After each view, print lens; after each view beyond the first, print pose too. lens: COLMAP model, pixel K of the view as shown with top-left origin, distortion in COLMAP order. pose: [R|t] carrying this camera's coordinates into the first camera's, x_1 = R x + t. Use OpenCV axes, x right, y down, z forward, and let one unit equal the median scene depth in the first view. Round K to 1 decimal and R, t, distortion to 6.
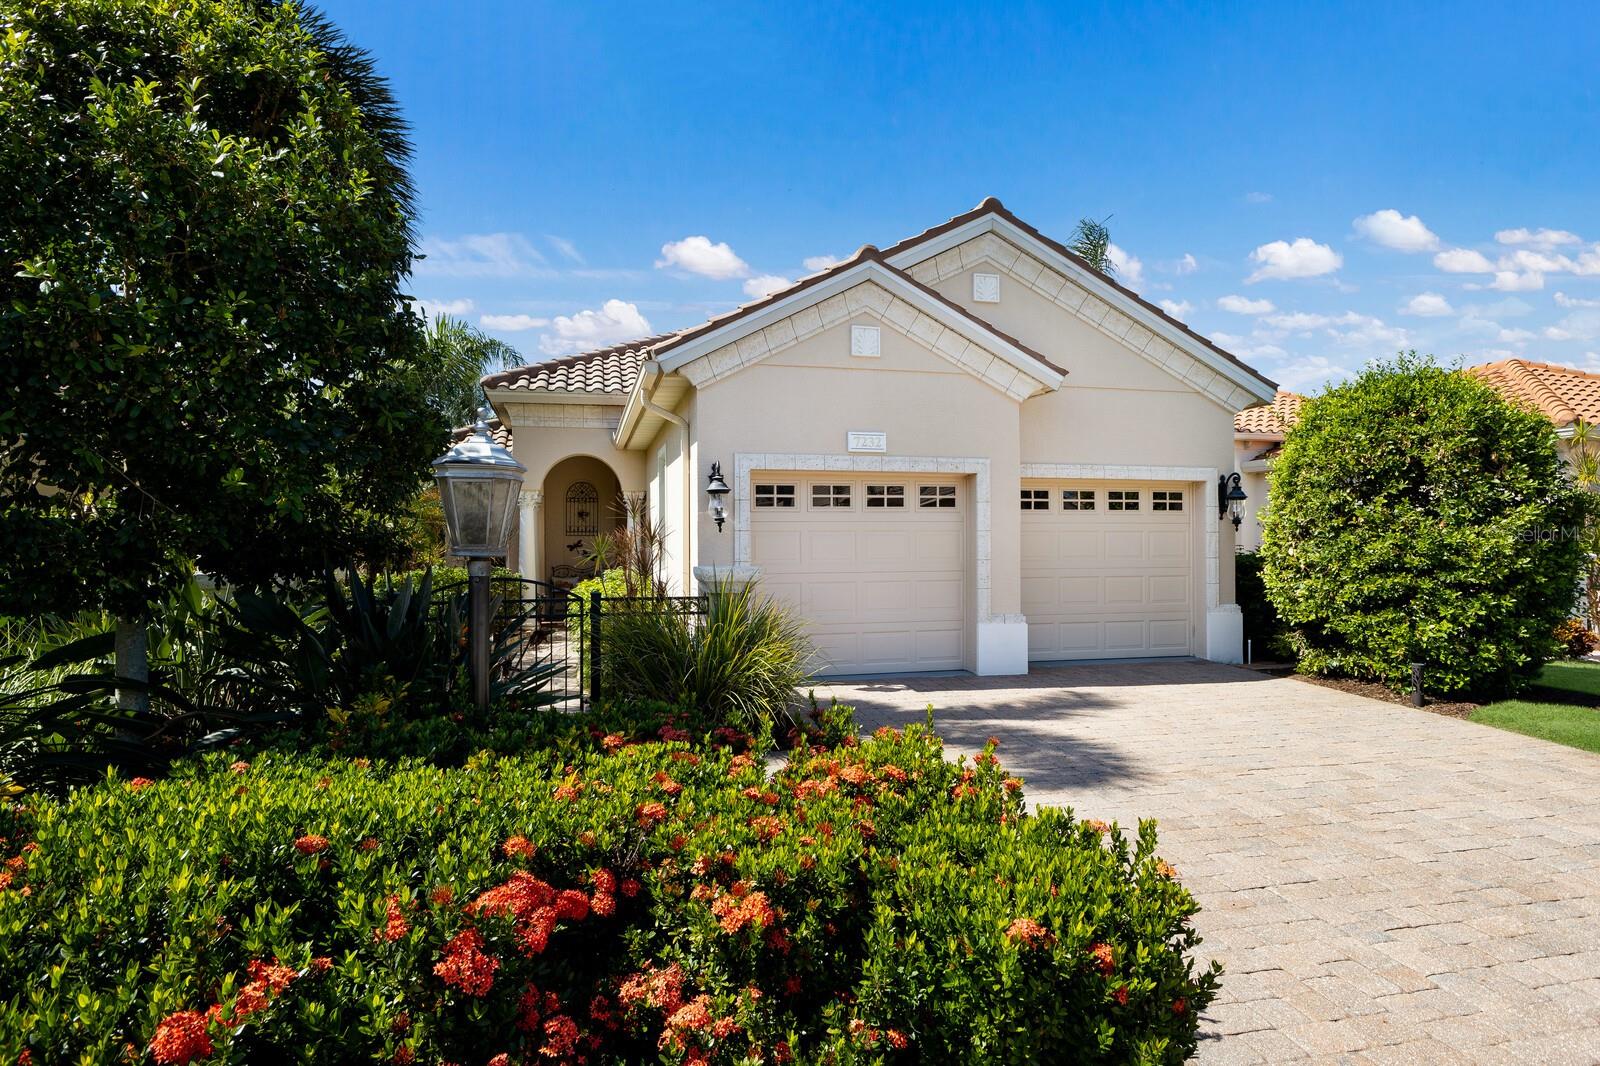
lens RADIAL K [[907.3, 0, 800.0], [0, 907.3, 533.0], [0, 0, 1]] dist [0.005740, 0.001251]
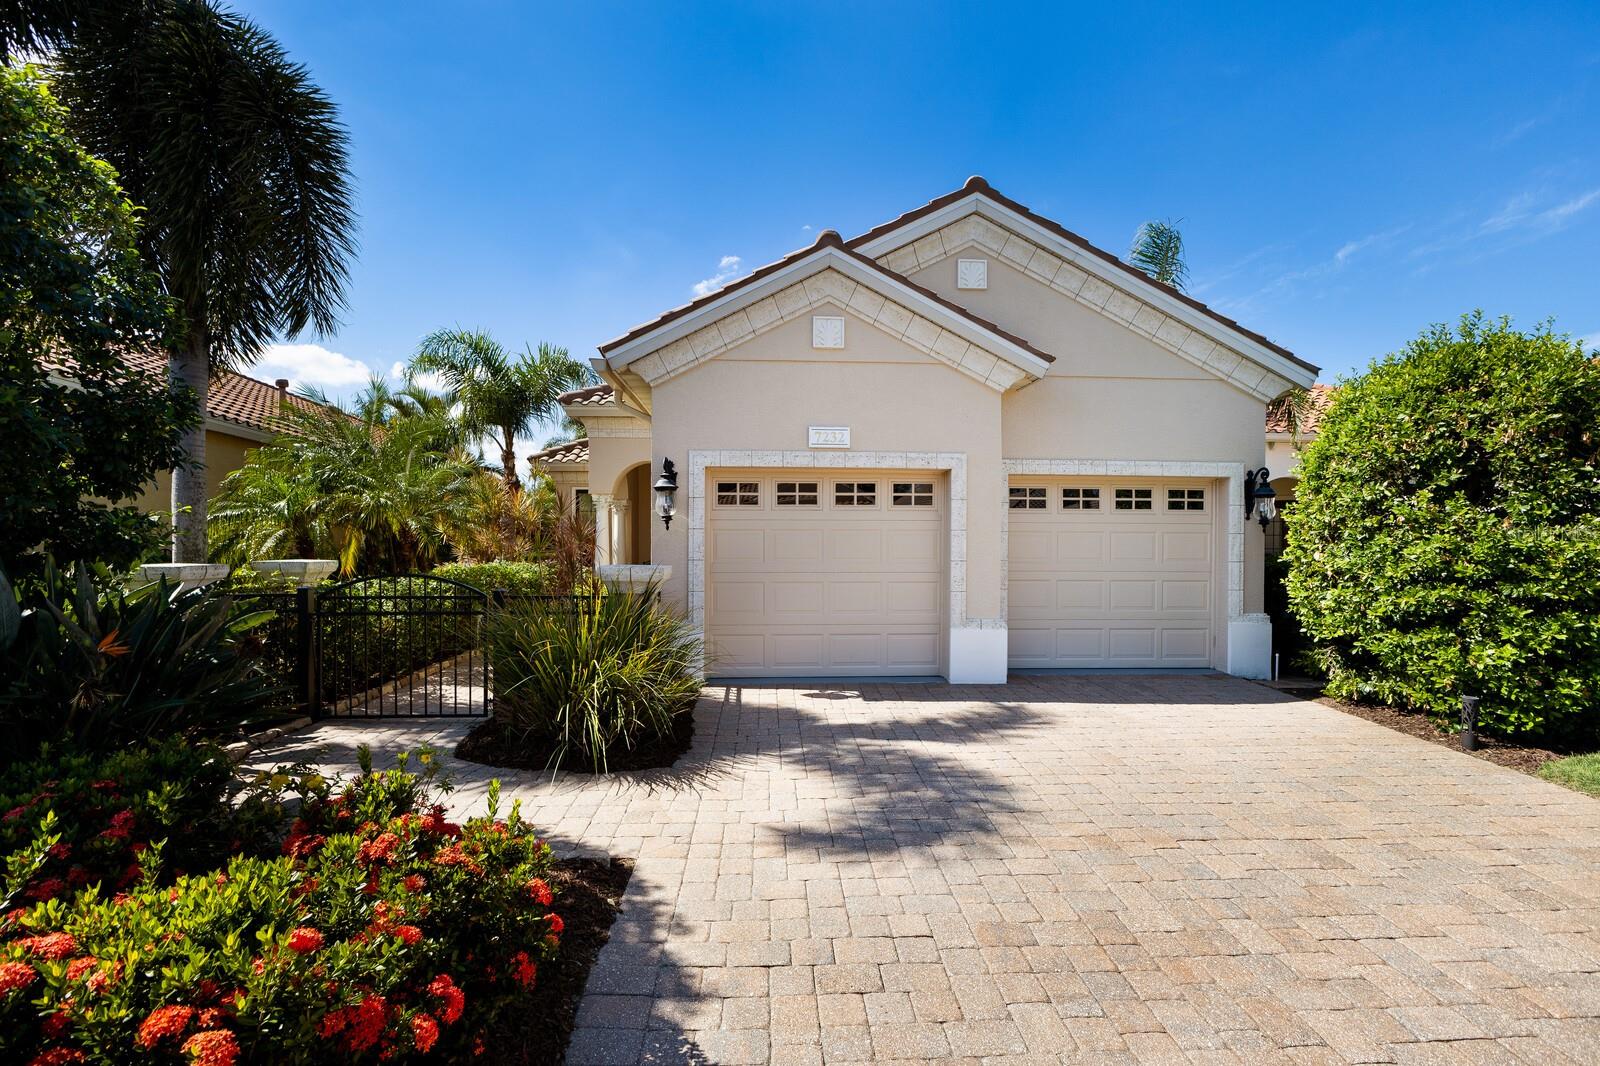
lens RADIAL K [[746.7, 0, 800.2], [0, 746.7, 546.2], [0, 0, 1]] dist [-0.004222, -0.000697]
pose [[0.981173, 0.009005, -0.192922, 0.198804], [-0.006130, 0.999861, 0.015495, 0.003352], [0.193035, -0.014020, 0.981092, 0.215835]]
